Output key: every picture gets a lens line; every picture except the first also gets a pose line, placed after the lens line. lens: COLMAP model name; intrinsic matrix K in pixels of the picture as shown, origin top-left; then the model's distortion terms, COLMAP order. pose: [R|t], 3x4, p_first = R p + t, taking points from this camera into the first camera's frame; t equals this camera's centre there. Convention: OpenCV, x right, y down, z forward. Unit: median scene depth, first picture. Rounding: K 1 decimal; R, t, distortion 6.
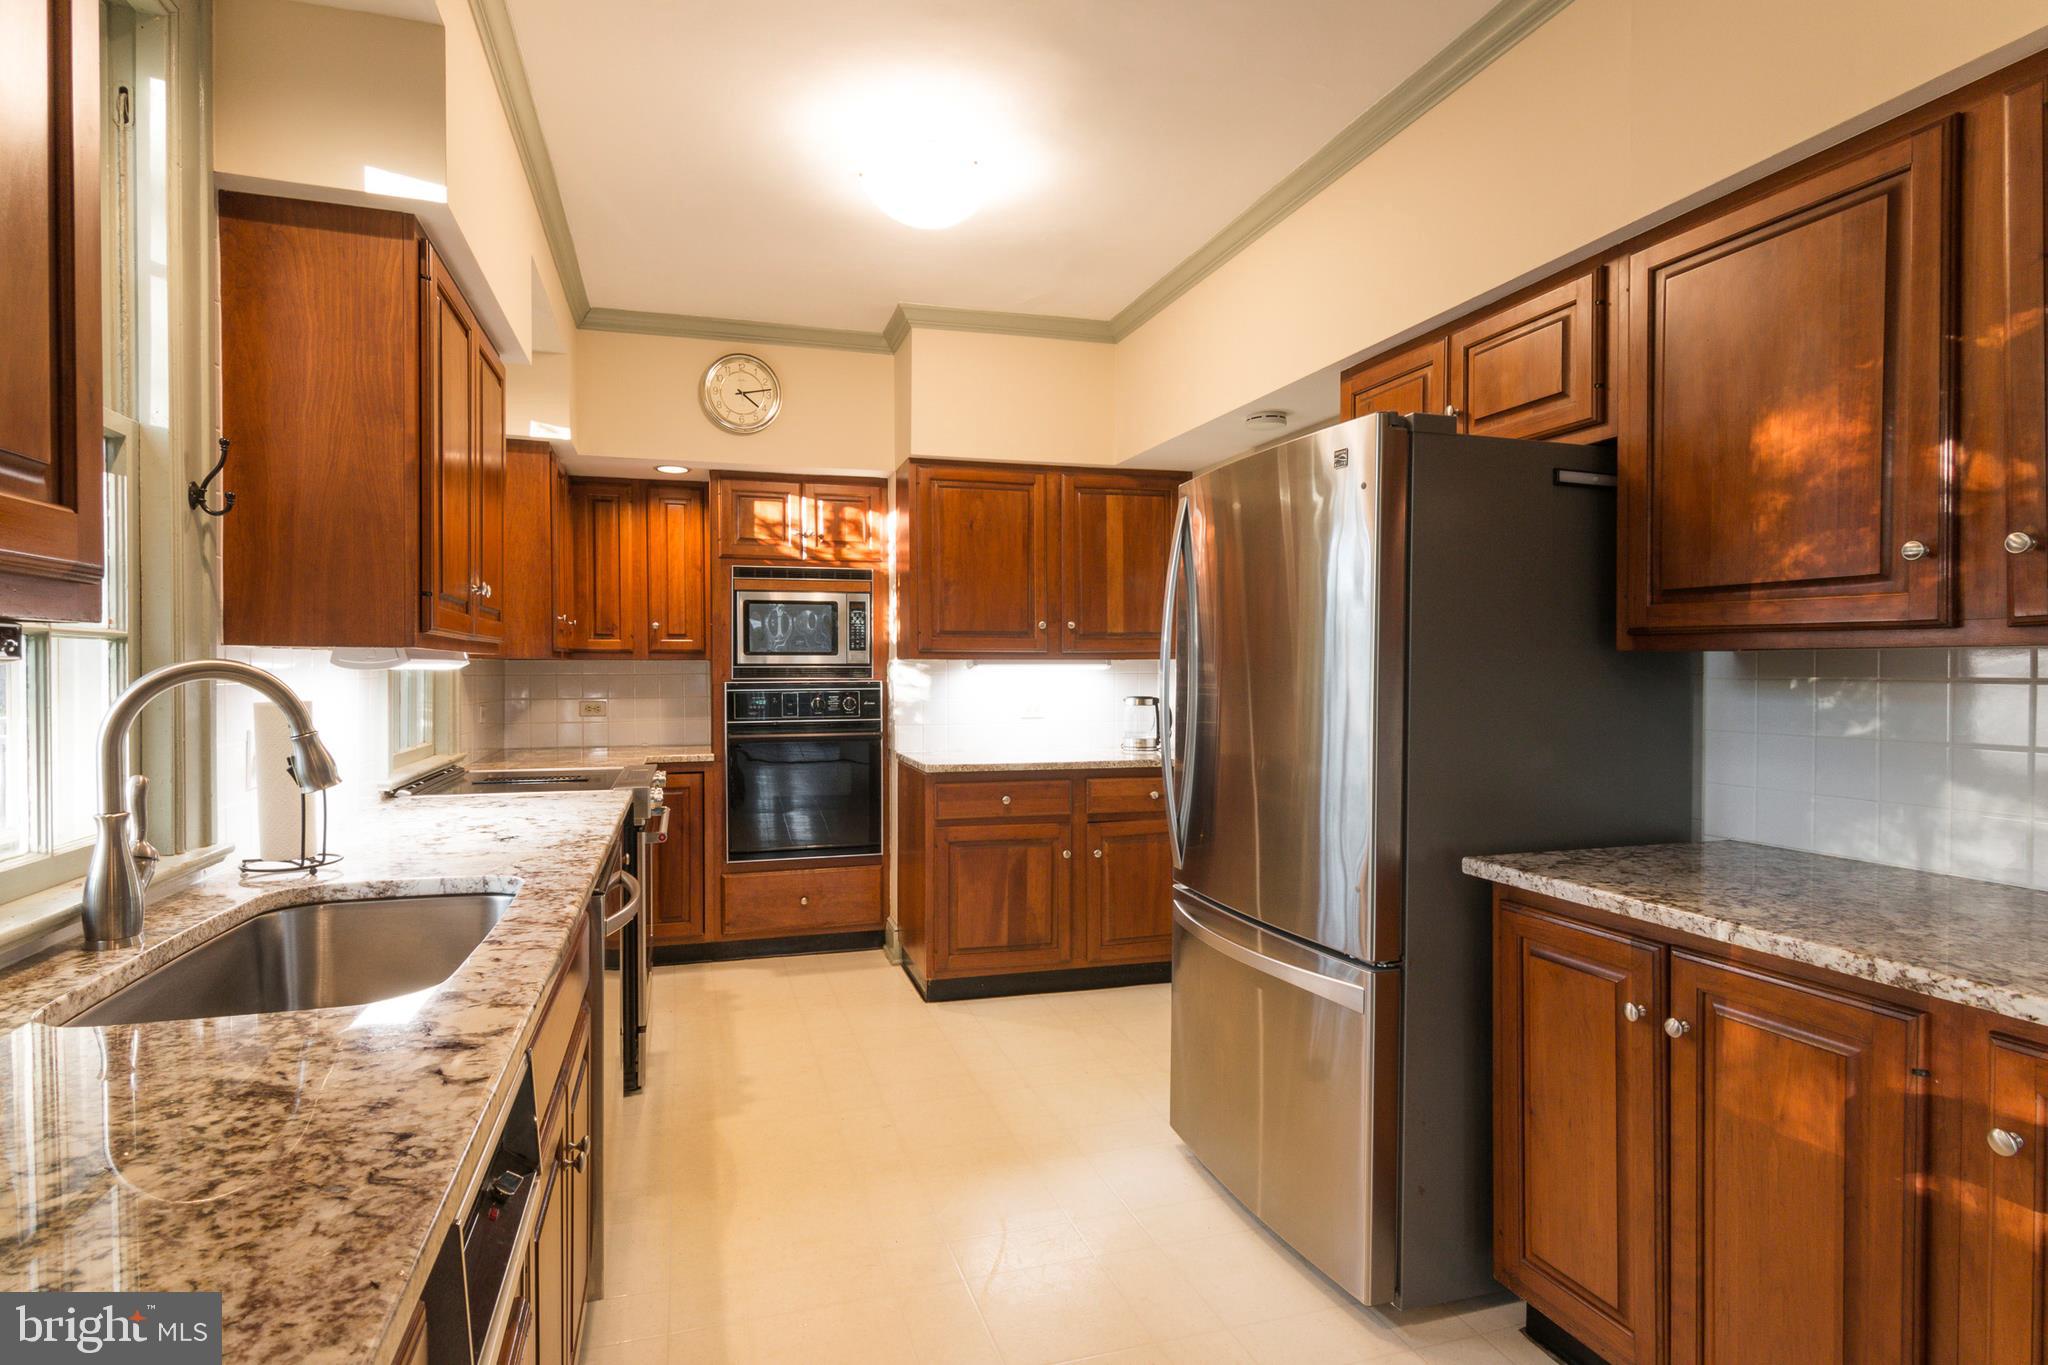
lens RADIAL K [[1037.2, 0, 985.8], [0, 1037.2, 688.1], [0, 0, 1]] dist [0.020374, -0.009952]
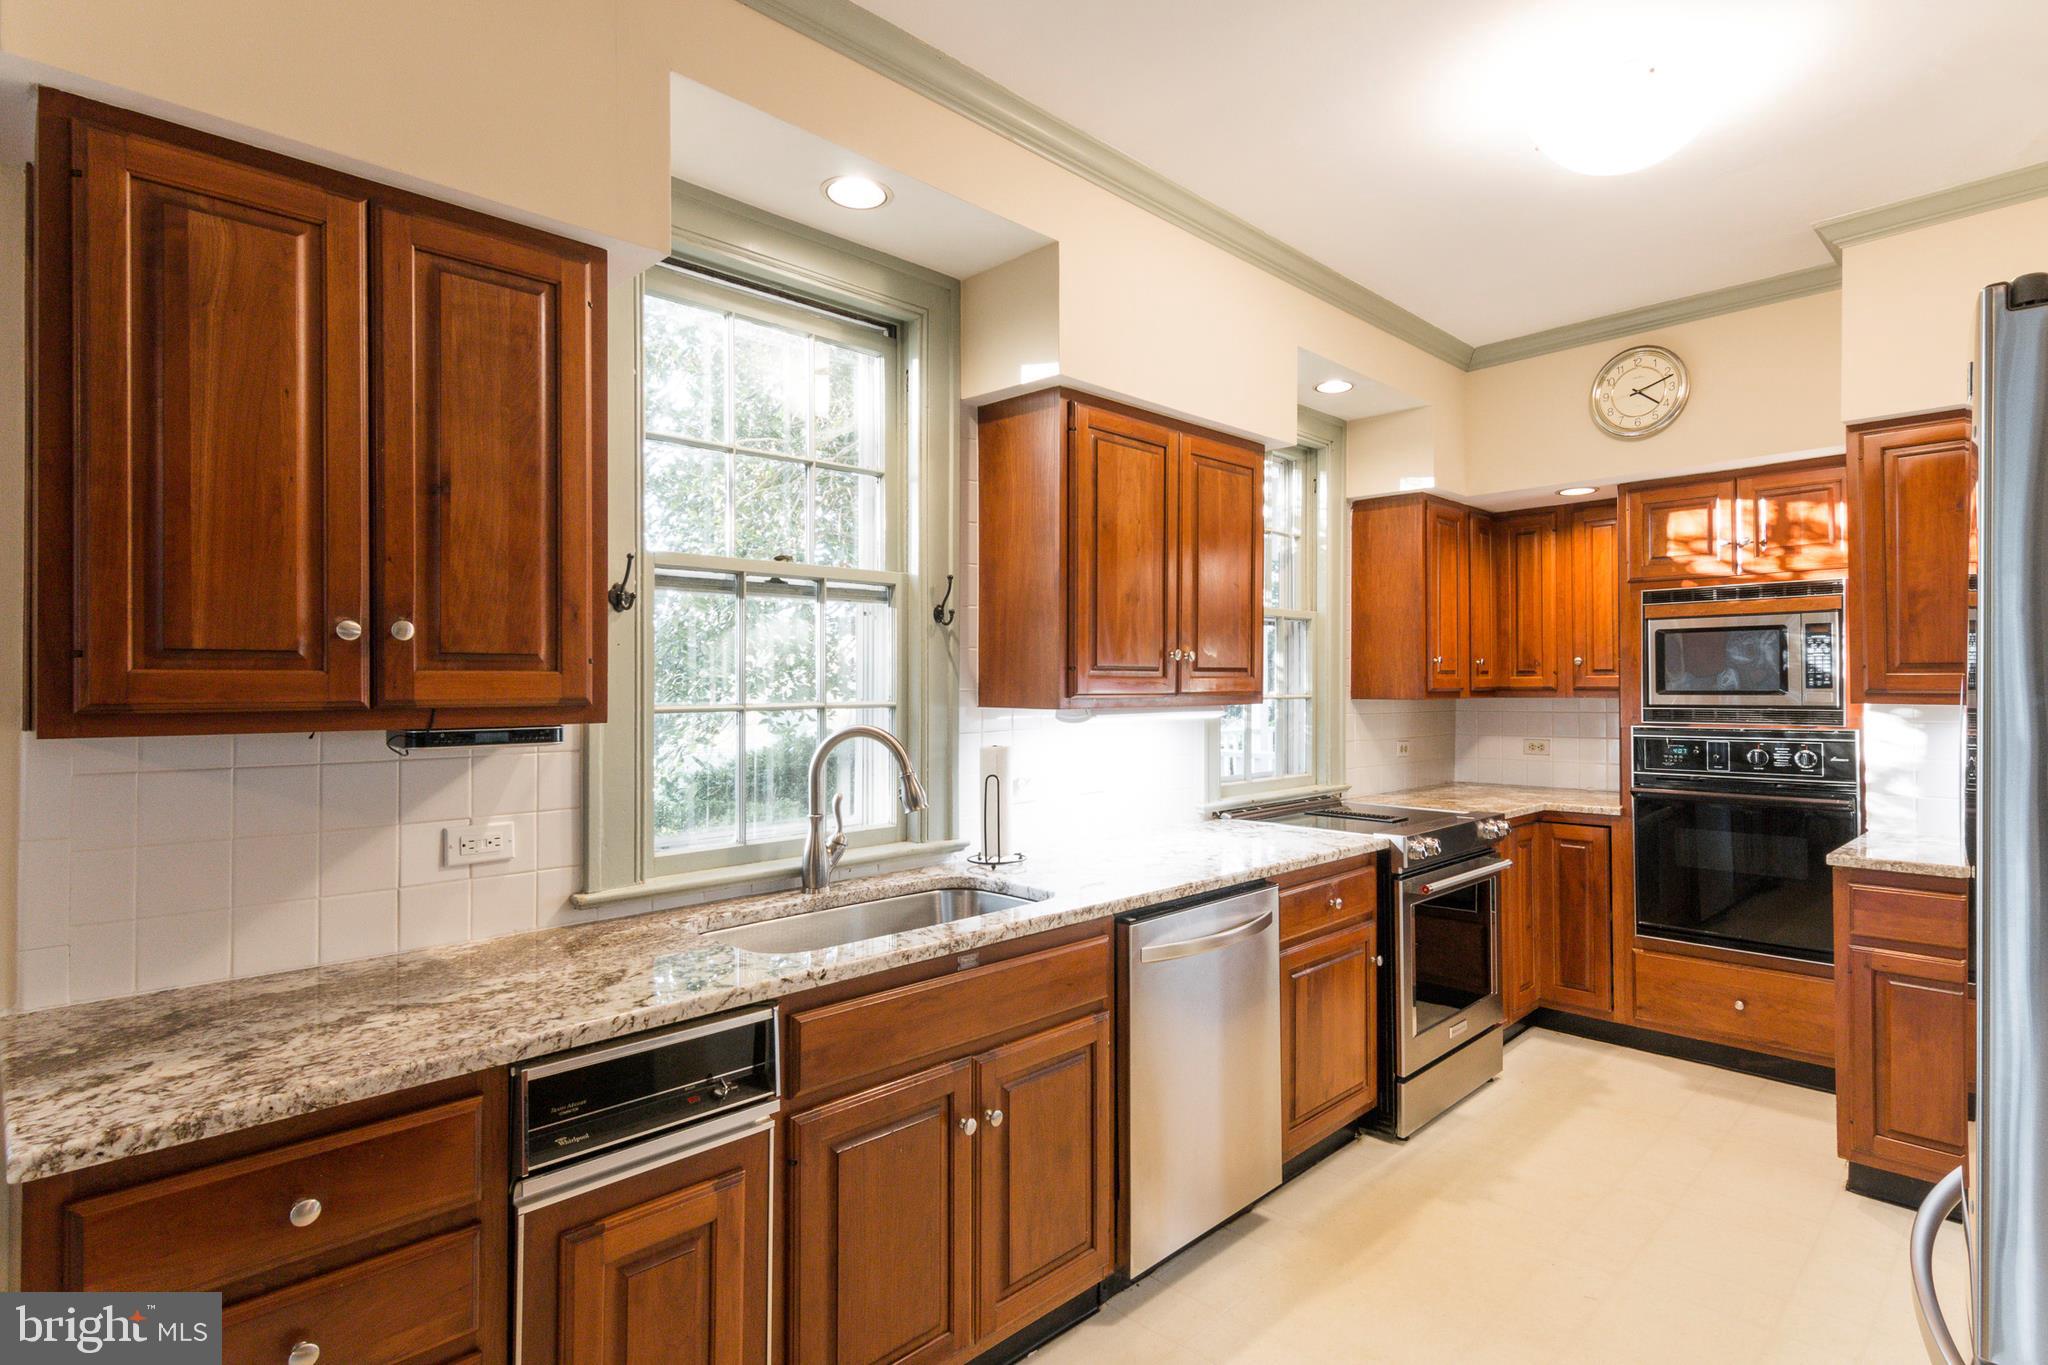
lens RADIAL K [[1037.2, 0, 1071.1], [0, 1037.2, 677.0], [0, 0, 1]] dist [0.020374, -0.009952]
pose [[0.500708, -0.009469, -0.865565, 0.282524], [-0.011656, 0.999776, -0.017681, -0.026921], [0.865538, 0.018942, 0.500485, 0.166039]]
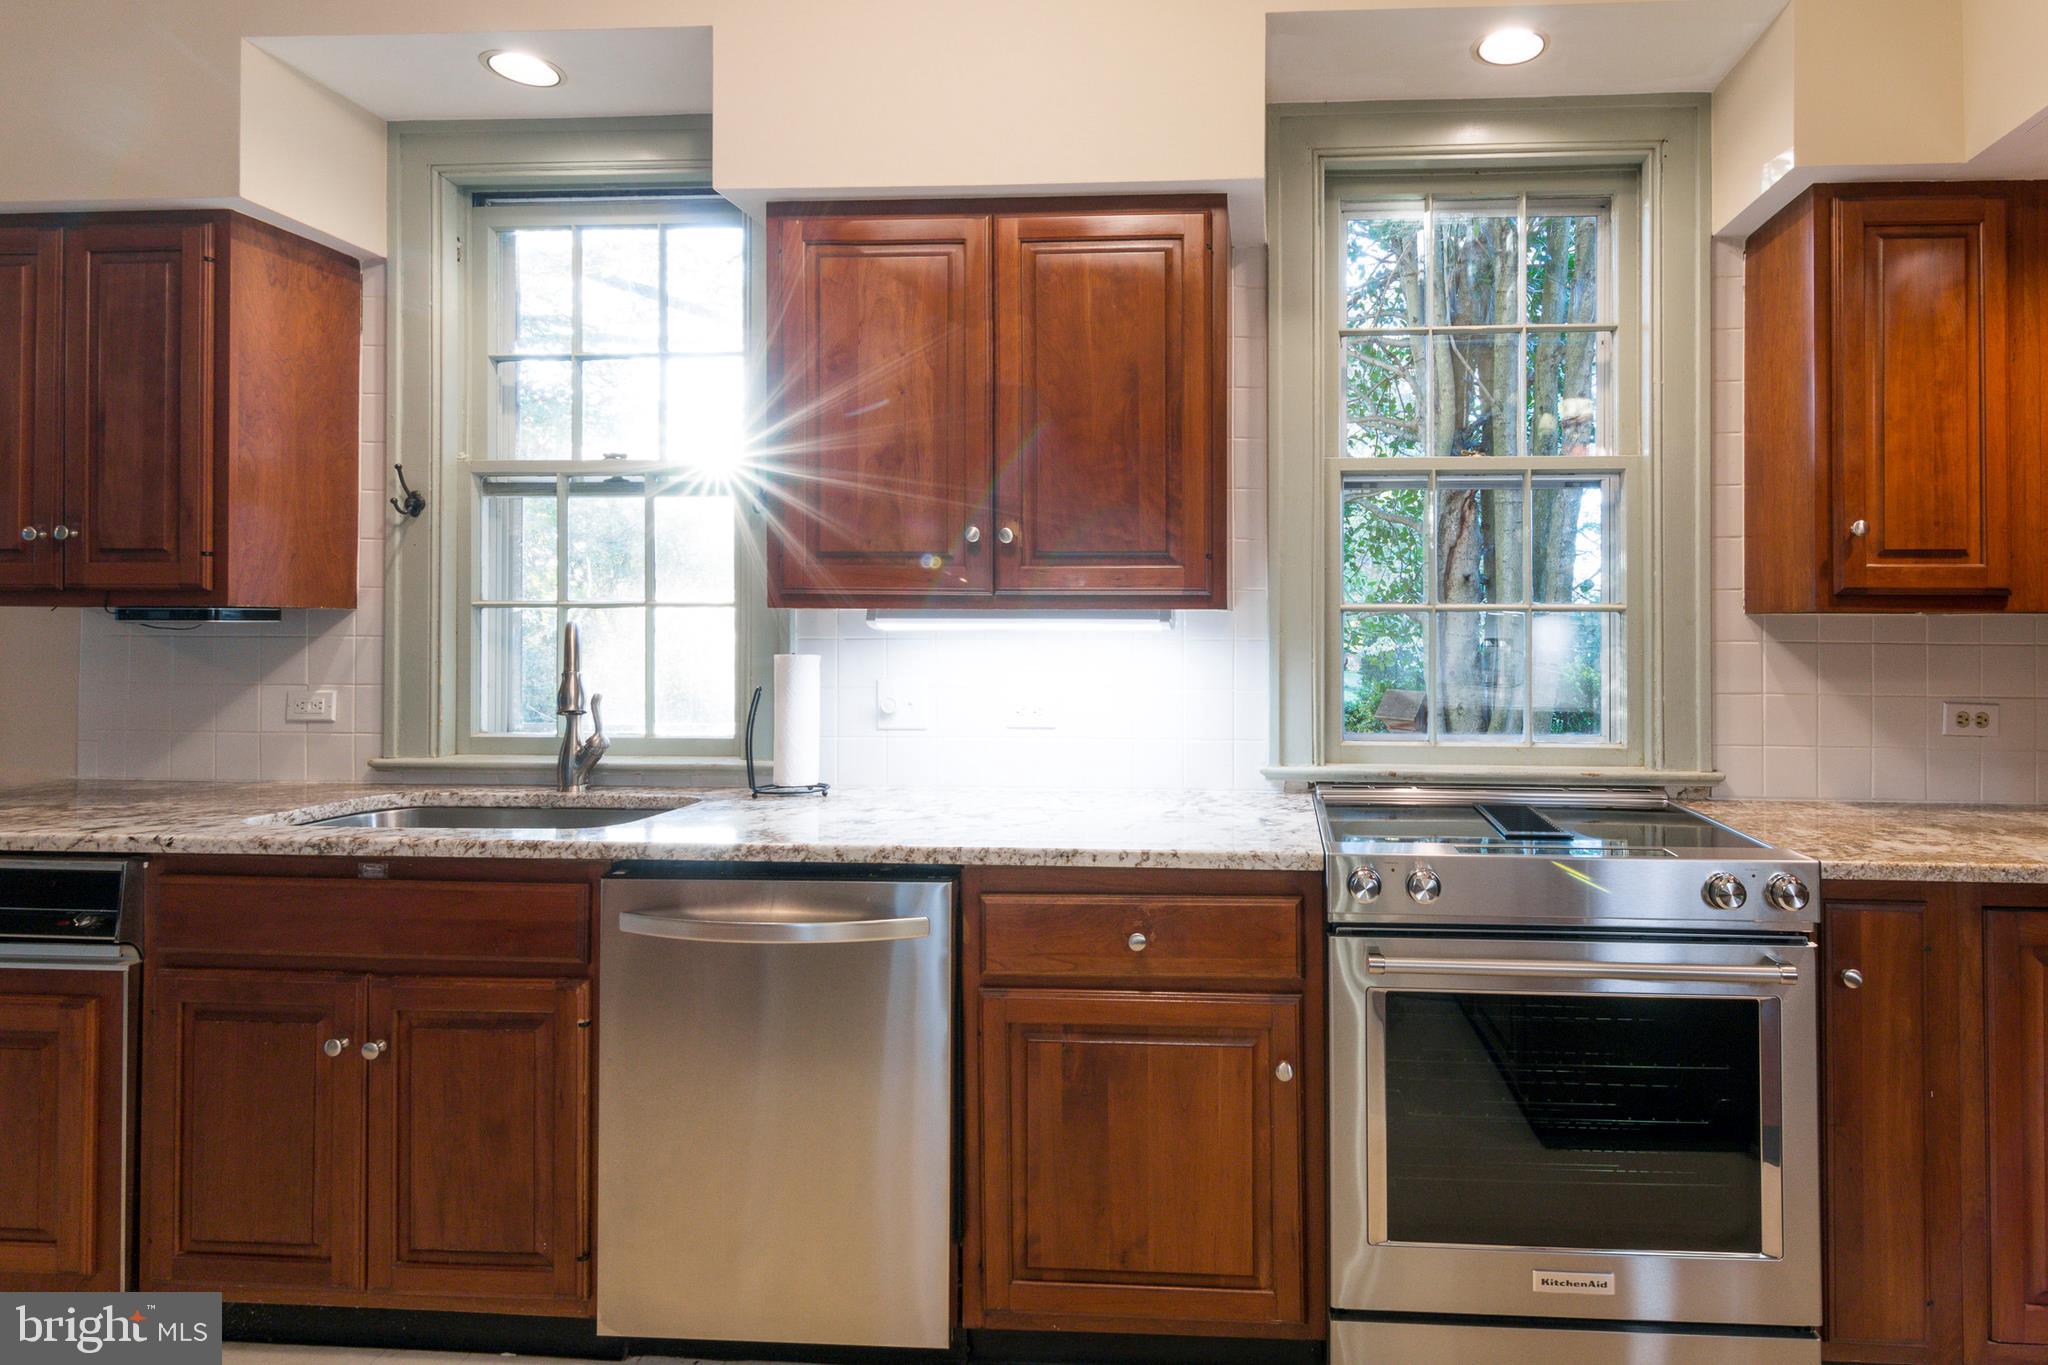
lens RADIAL K [[1037.2, 0, 1174.6], [0, 1037.2, 625.5], [0, 0, 1]] dist [0.020374, -0.009952]
pose [[-0.324548, -0.005661, -0.945852, 0.150885], [-0.022181, 0.999753, 0.001627, -0.014675], [0.945609, 0.021508, -0.324593, 0.815660]]
